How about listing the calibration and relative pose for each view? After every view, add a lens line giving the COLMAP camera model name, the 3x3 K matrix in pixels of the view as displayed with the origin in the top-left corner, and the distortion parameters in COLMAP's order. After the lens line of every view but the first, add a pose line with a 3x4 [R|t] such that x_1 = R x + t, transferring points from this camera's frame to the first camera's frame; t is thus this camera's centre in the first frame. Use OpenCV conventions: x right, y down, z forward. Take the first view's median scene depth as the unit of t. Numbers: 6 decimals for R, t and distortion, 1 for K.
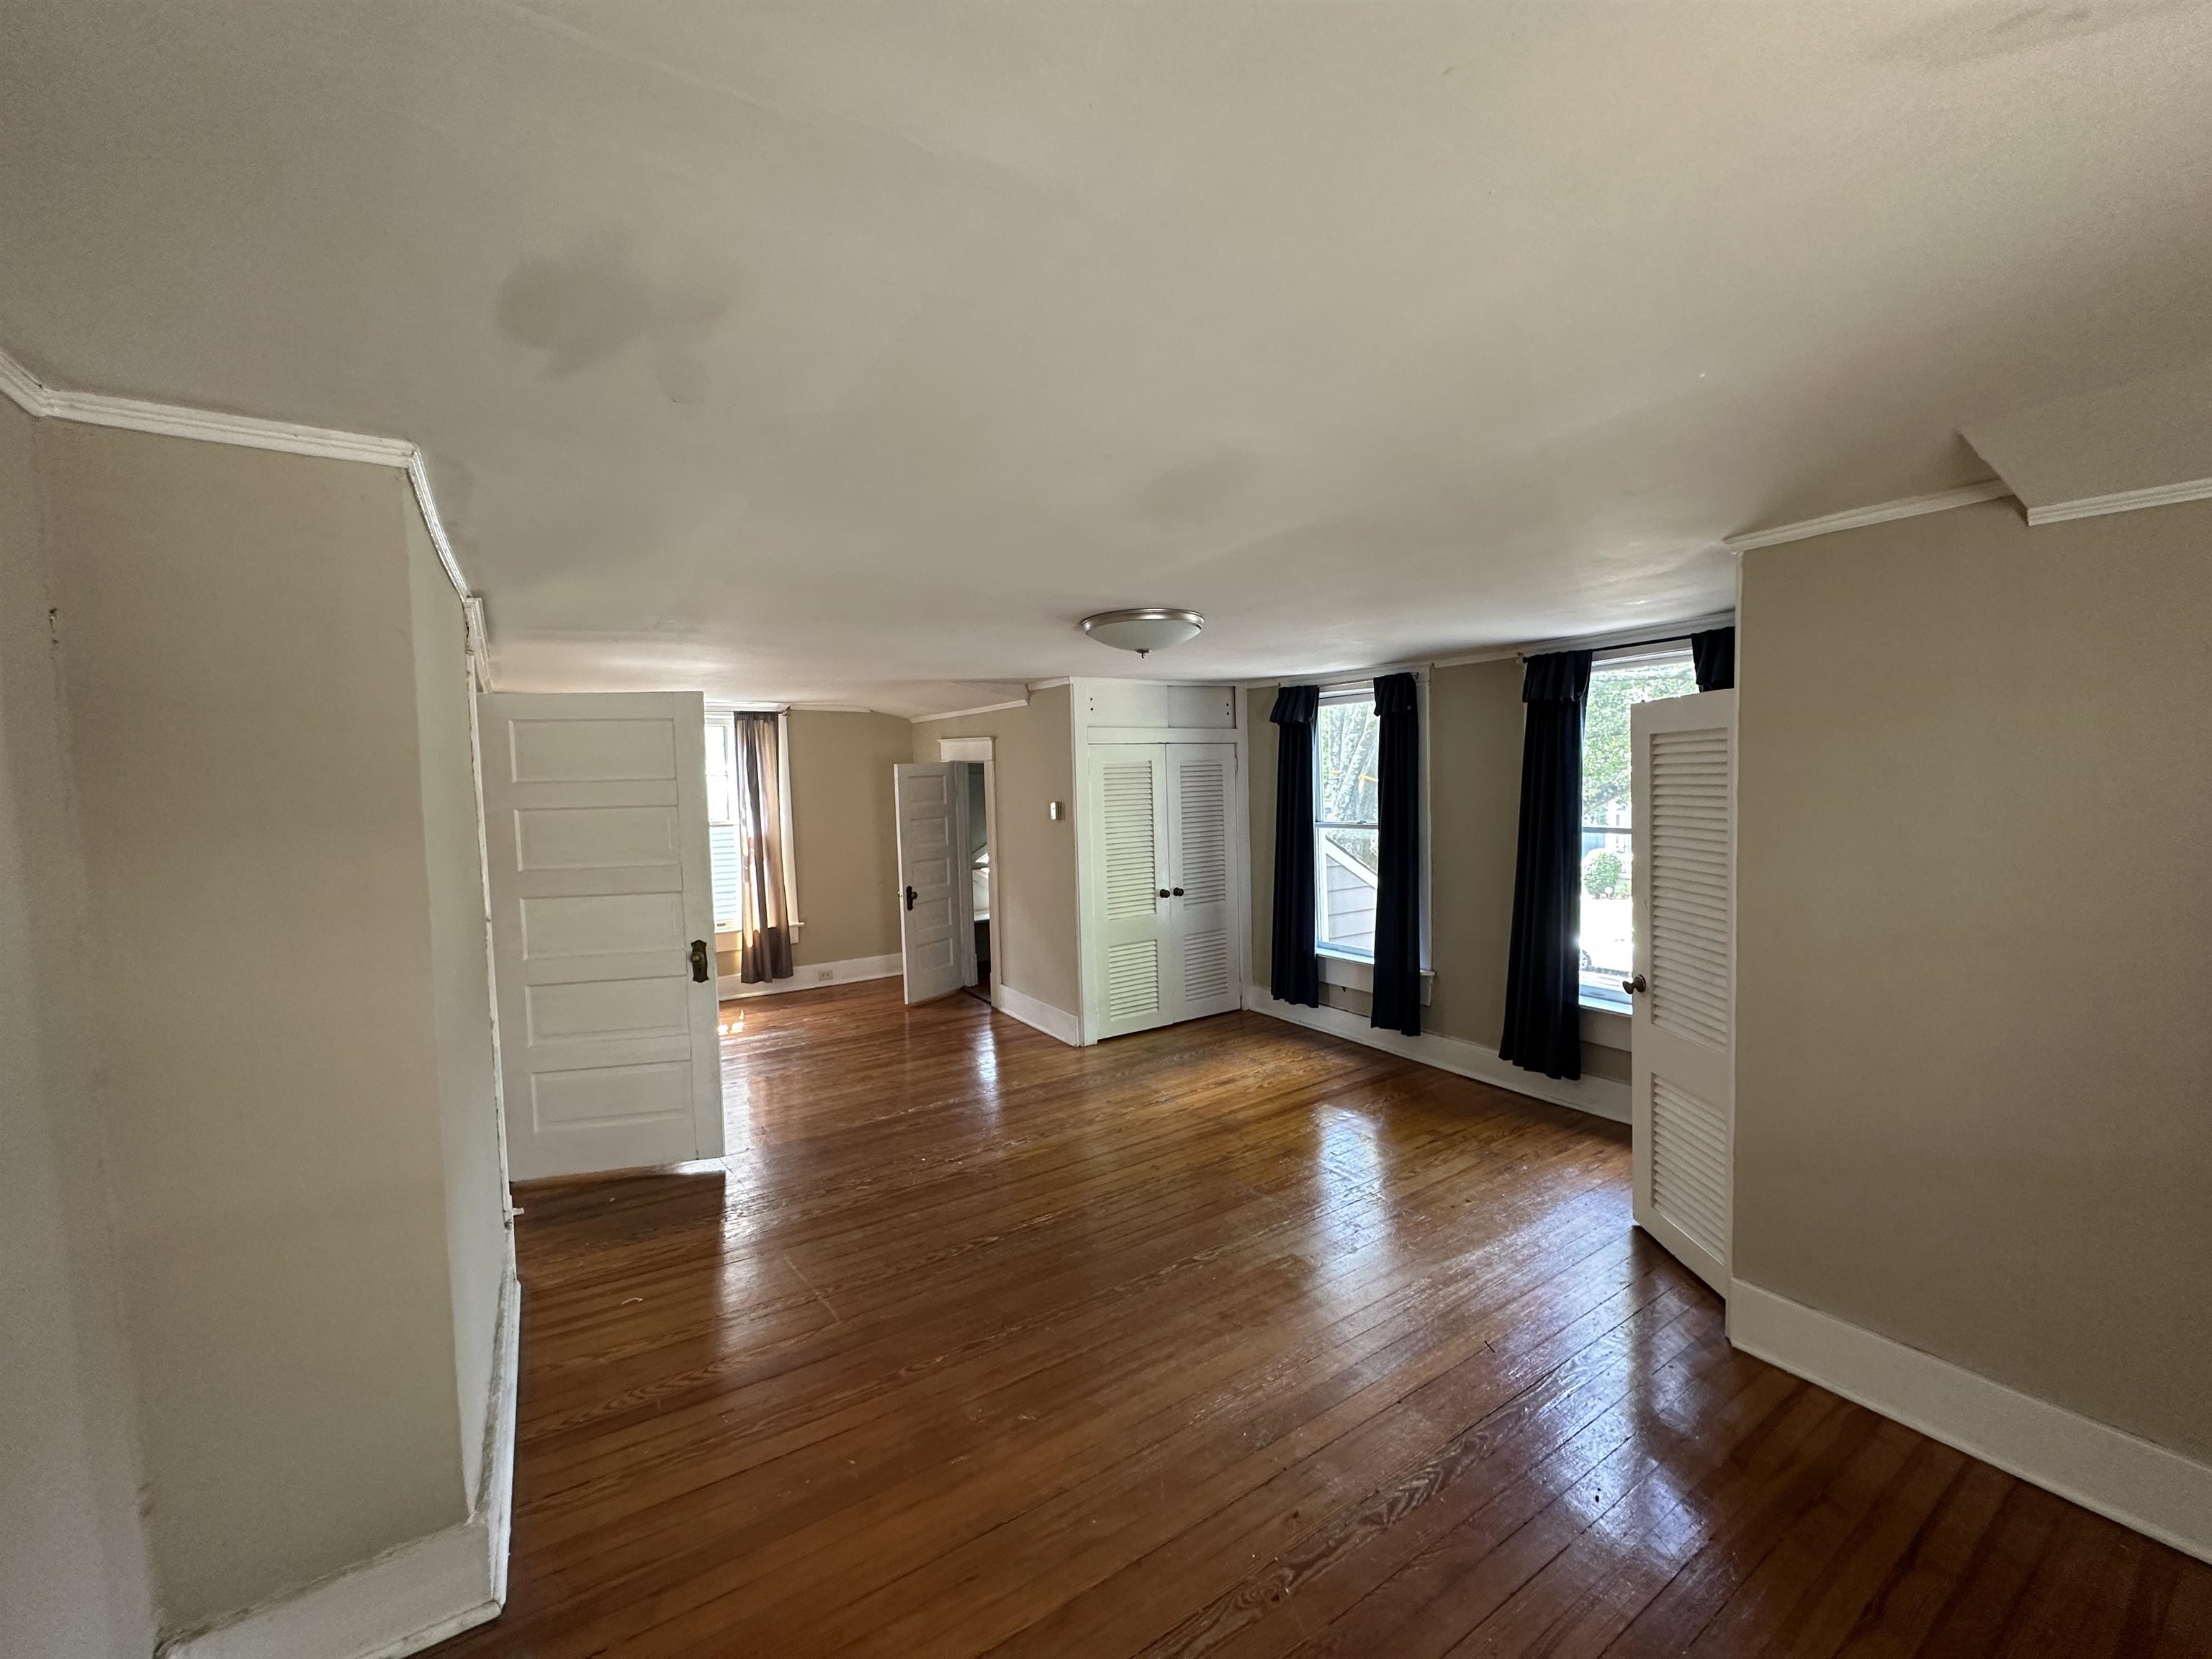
lens RADIAL K [[883.9, 0, 1100.9], [0, 883.9, 828.0], [0, 0, 1]] dist [0.001510, 0.000196]
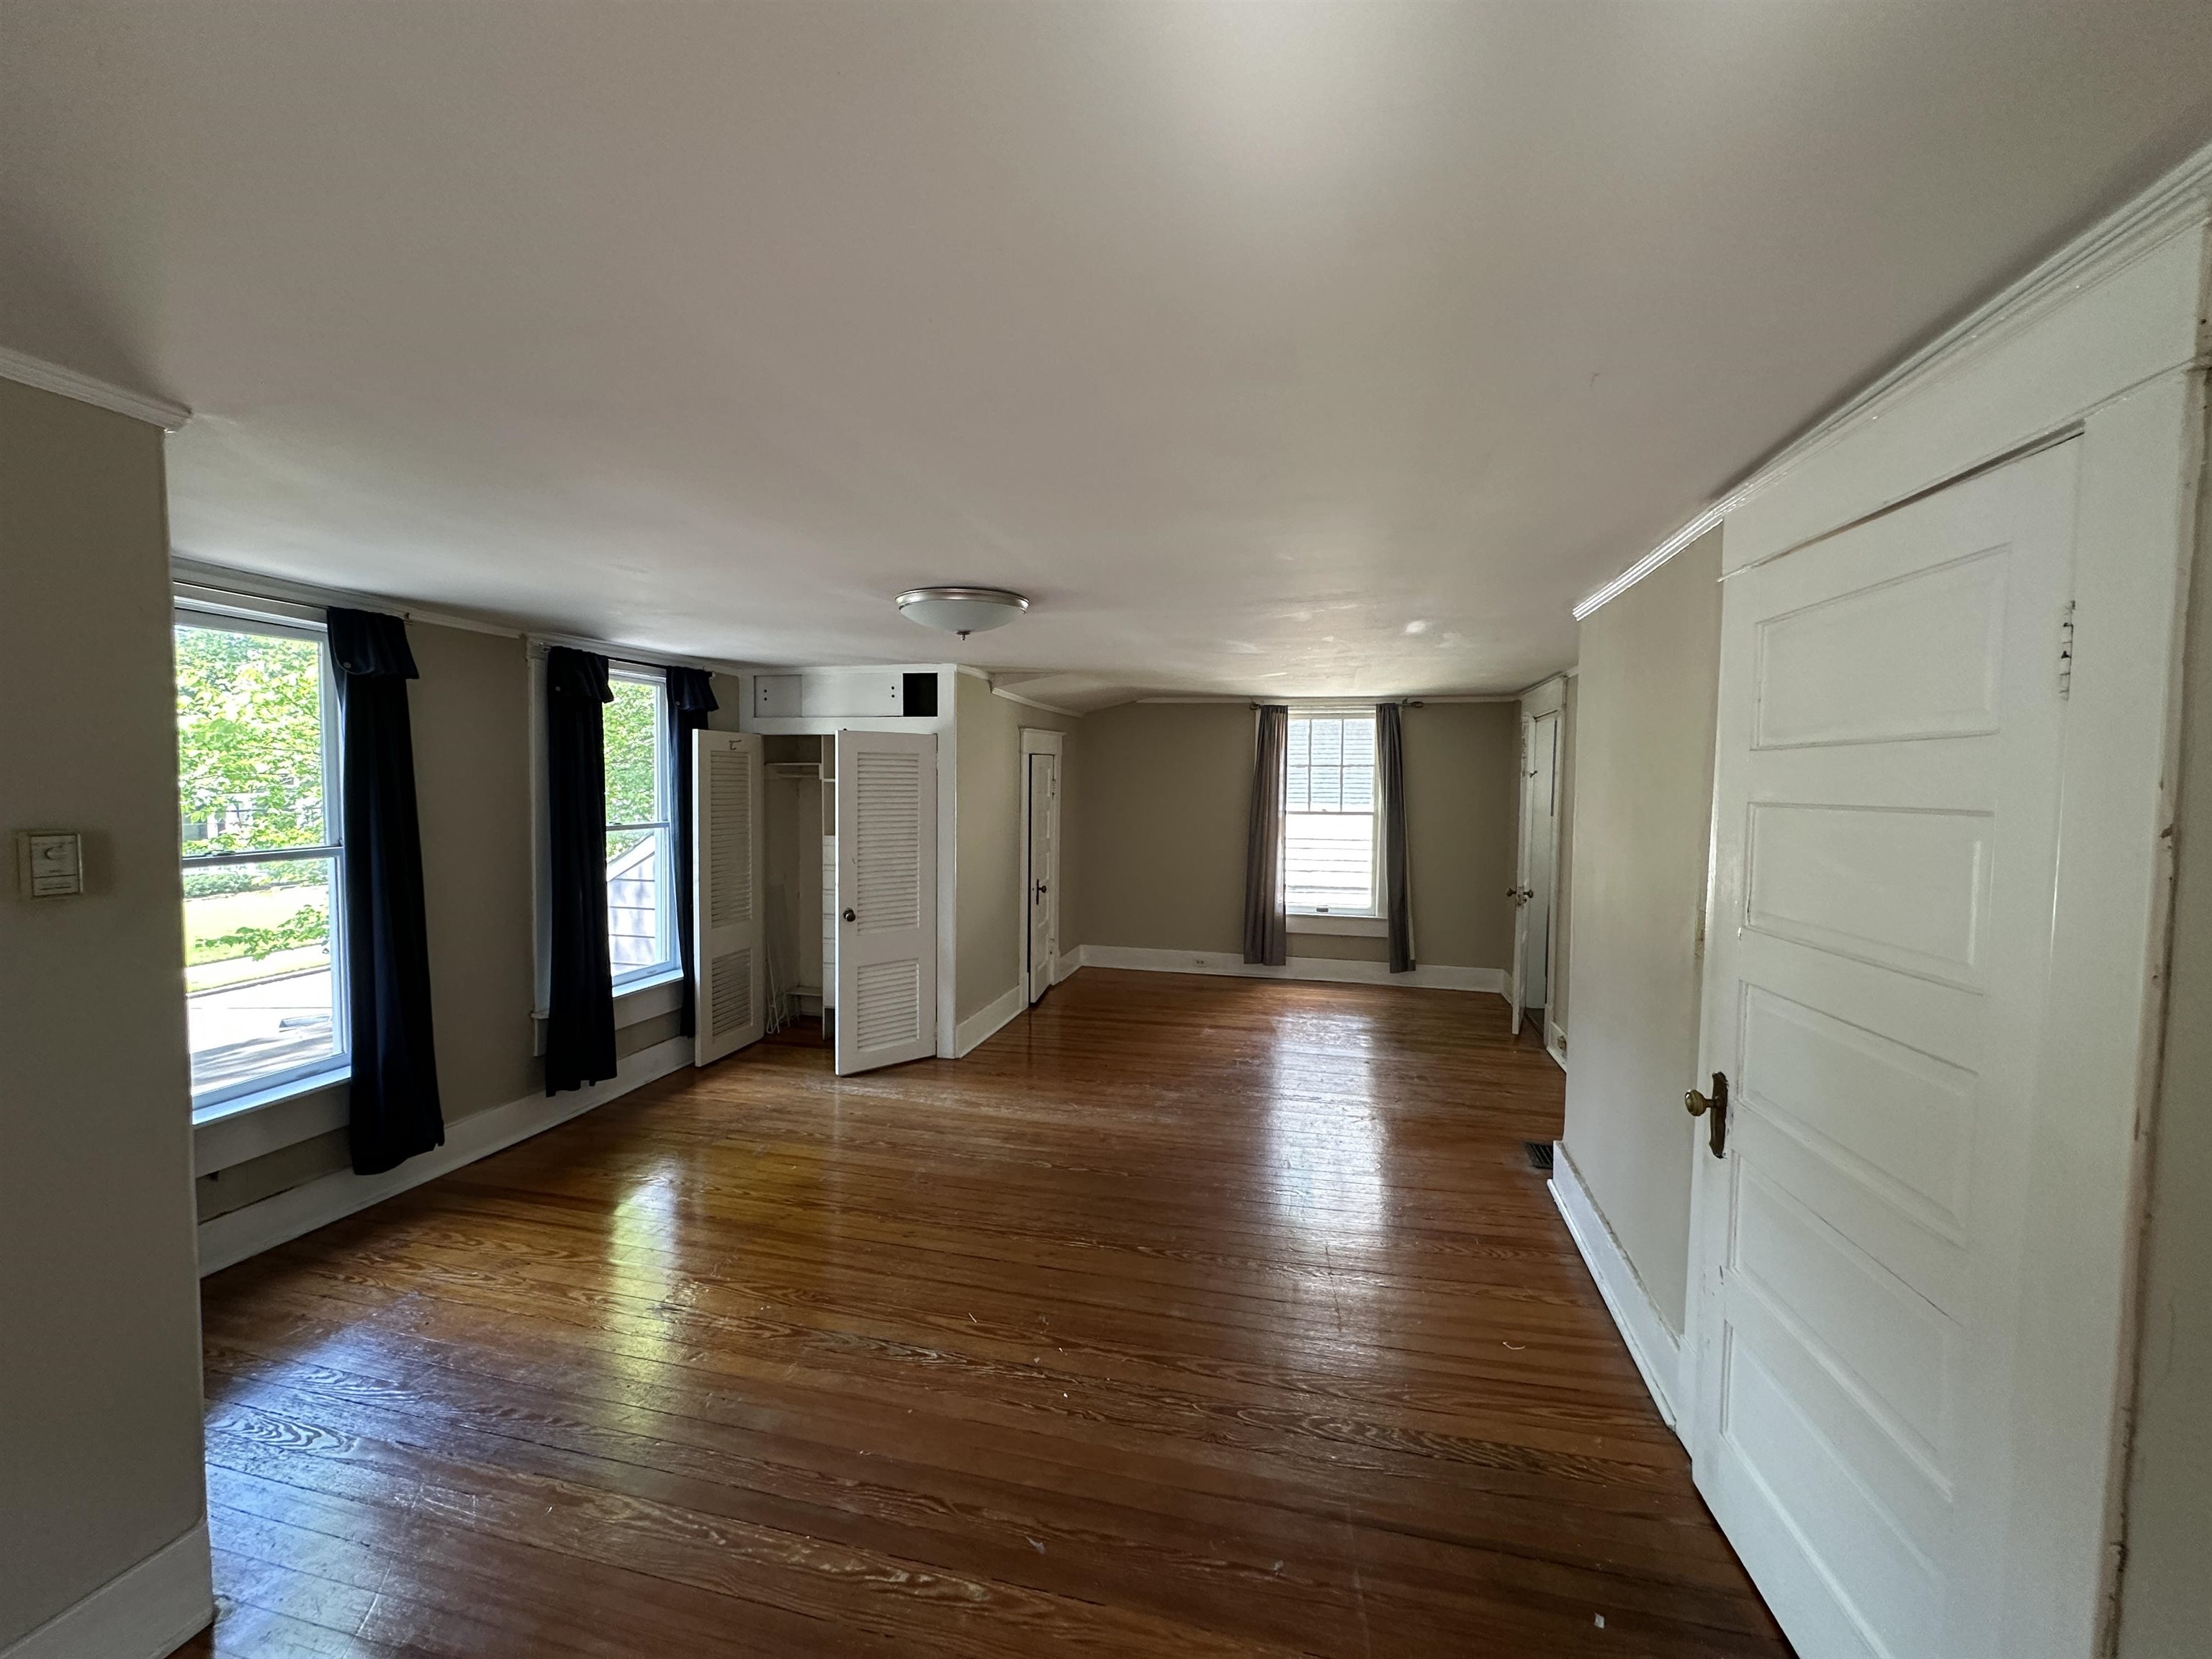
lens RADIAL K [[883.9, 0, 1100.9], [0, 883.9, 828.0], [0, 0, 1]] dist [0.001510, 0.000196]
pose [[-0.671840, -0.022758, 0.740346, -0.472357], [0.049227, 0.995946, 0.075288, -0.037484], [-0.739058, 0.087027, -0.667996, 0.978045]]
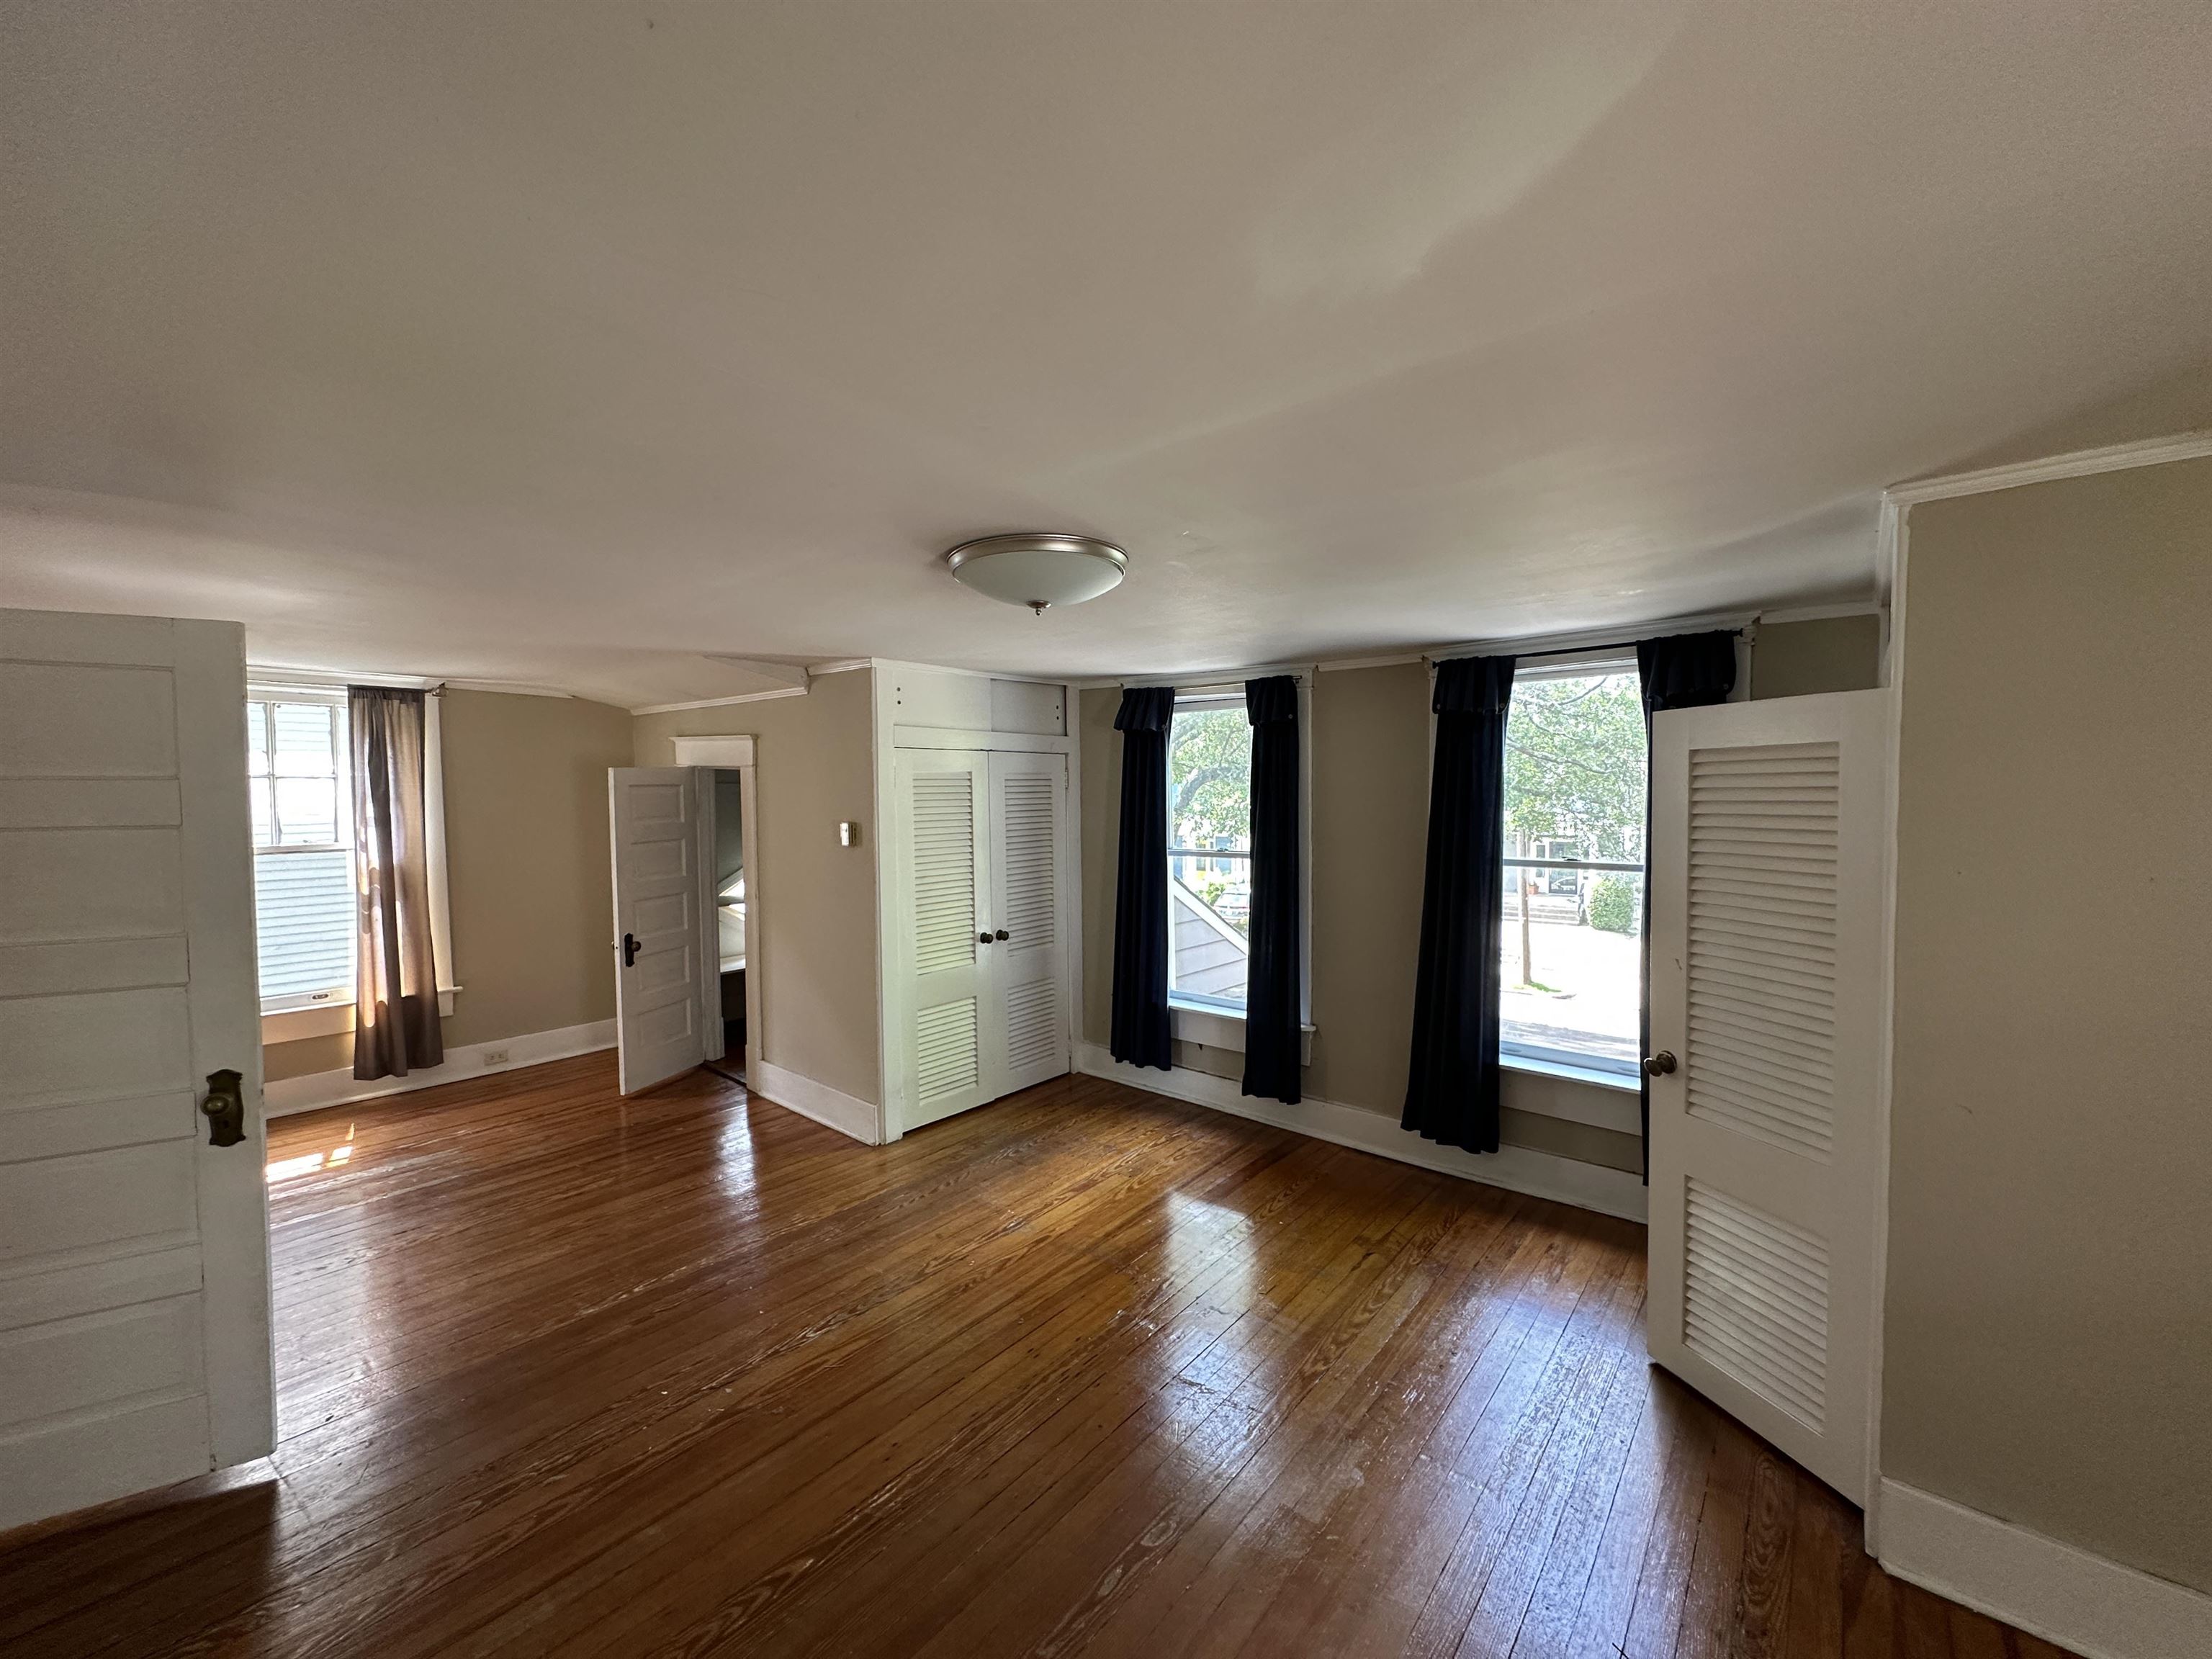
lens RADIAL K [[883.9, 0, 1100.9], [0, 883.9, 828.0], [0, 0, 1]] dist [0.001510, 0.000196]
pose [[0.957860, 0.008008, 0.287124, -0.063842], [-0.002388, 0.999799, -0.019919, -0.010514], [-0.287226, 0.018394, 0.957686, 0.219367]]
